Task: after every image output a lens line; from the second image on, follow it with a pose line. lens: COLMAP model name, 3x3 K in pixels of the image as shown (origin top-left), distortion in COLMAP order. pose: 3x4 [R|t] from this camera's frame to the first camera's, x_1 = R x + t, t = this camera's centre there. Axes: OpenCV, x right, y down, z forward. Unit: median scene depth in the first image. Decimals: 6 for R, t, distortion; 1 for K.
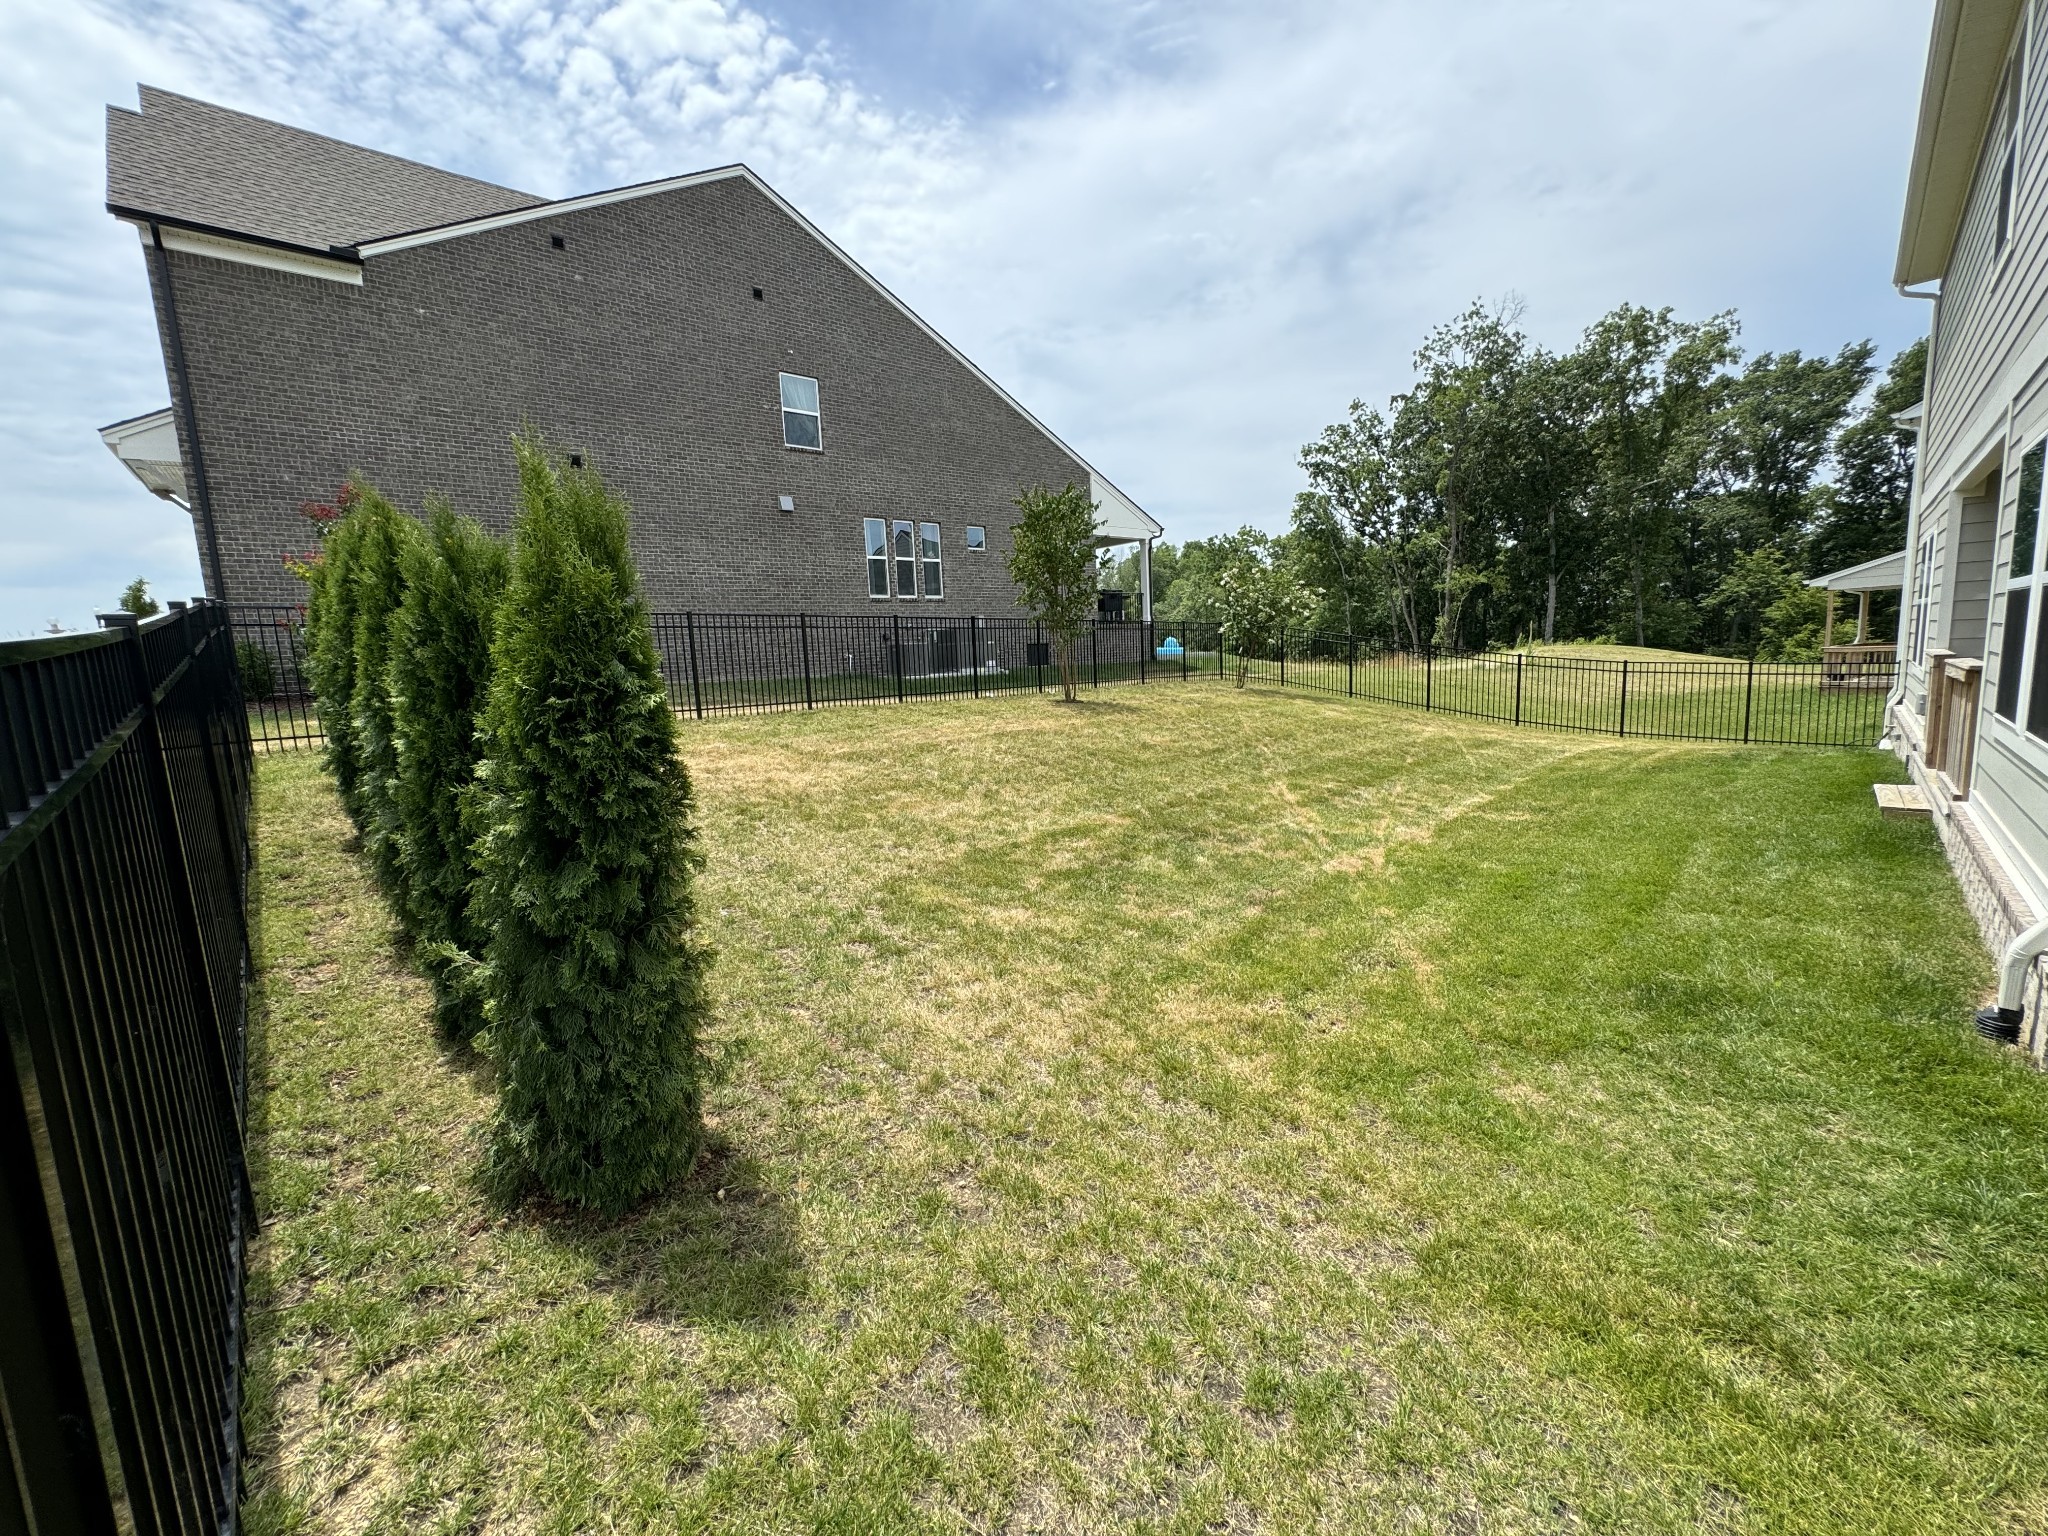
lens RADIAL K [[825.2, 0, 1033.3], [0, 825.2, 757.3], [0, 0, 1]] dist [0.001466, 0.000676]
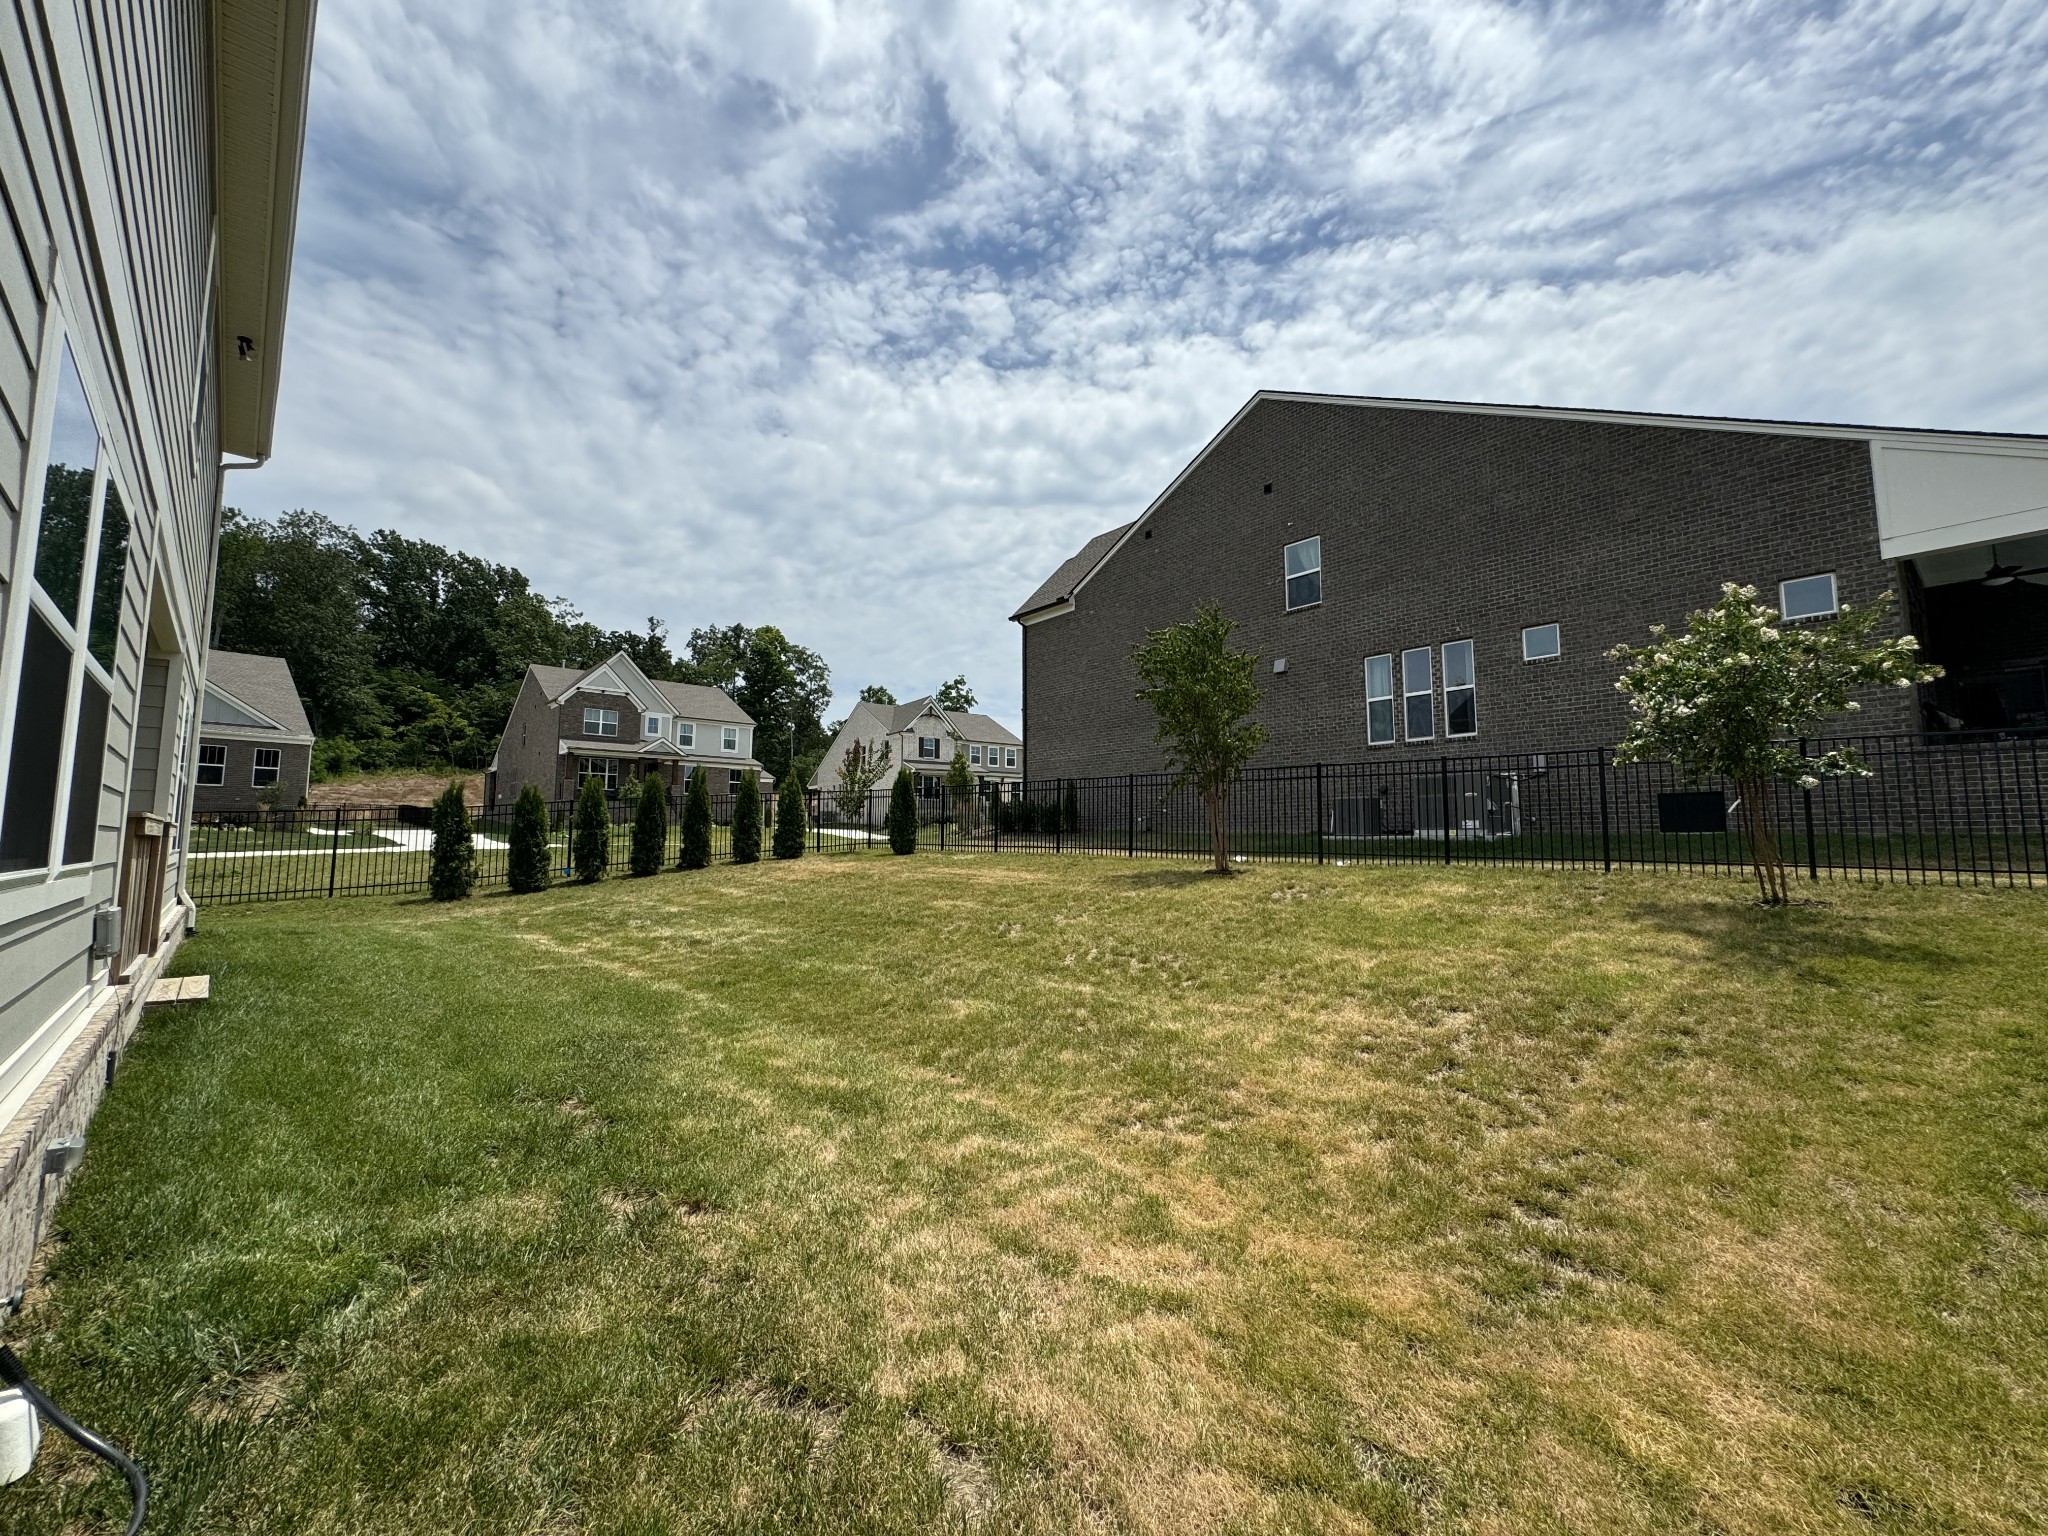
lens RADIAL K [[791.5, 0, 1022.3], [0, 791.5, 763.7], [0, 0, 1]] dist [-0.002107, -0.000177]
pose [[-0.037546, -0.030238, -0.998837, 0.716673], [-0.112518, 0.993314, -0.025841, -0.116674], [0.992940, 0.111417, -0.040697, 0.719570]]
